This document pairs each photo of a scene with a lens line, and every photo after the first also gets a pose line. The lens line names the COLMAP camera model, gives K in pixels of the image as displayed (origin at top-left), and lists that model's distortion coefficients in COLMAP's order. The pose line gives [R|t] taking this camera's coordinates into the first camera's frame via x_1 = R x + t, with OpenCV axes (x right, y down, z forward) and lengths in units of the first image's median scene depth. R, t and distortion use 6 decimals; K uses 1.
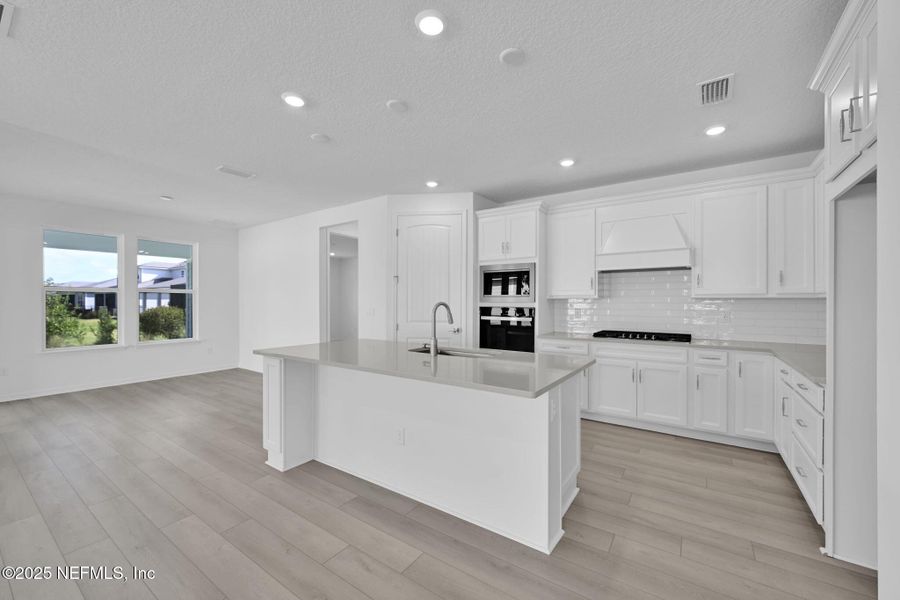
lens RADIAL K [[356.0, 0, 451.9], [0, 356.0, 303.0], [0, 0, 1]] dist [0.002242, 0.000083]
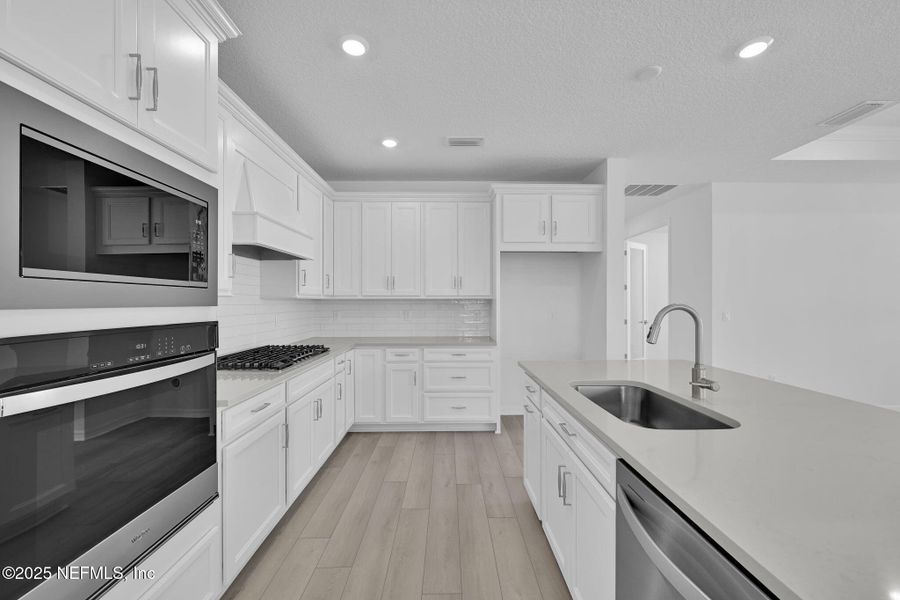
lens RADIAL K [[363.1, 0, 450.0], [0, 363.1, 300.0], [0, 0, 1]] dist [-0.000753, -0.000114]
pose [[-0.575820, 0.006264, 0.817553, -0.178937], [0.007441, 0.999969, -0.002421, -0.004864], [-0.817543, 0.004689, -0.575849, 1.020462]]
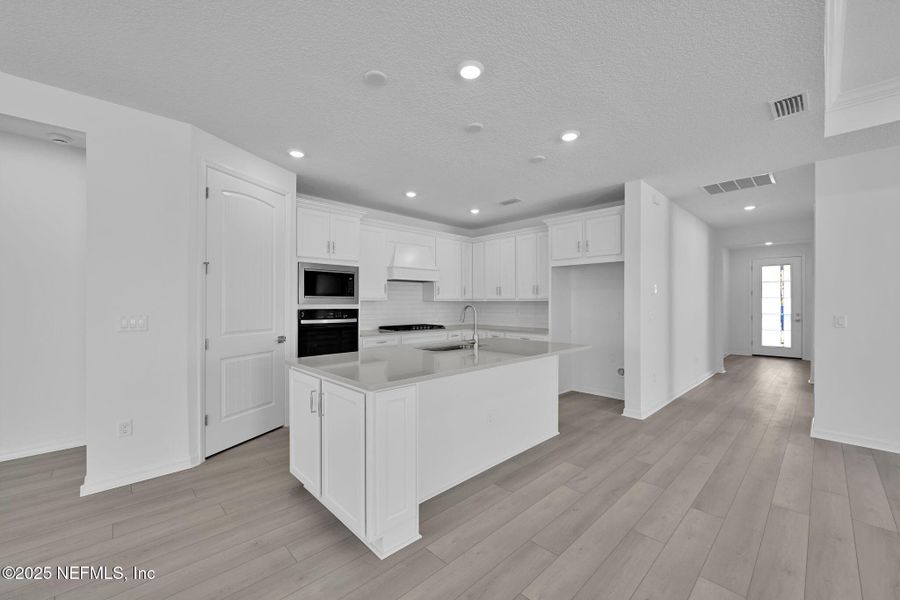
lens RADIAL K [[356.0, 0, 451.9], [0, 356.0, 303.0], [0, 0, 1]] dist [0.002242, 0.000083]
pose [[0.206091, 0.003197, 0.978528, -0.755901], [0.004518, 0.999981, -0.004219, 0.000788], [-0.978522, 0.005290, 0.206072, 0.506959]]
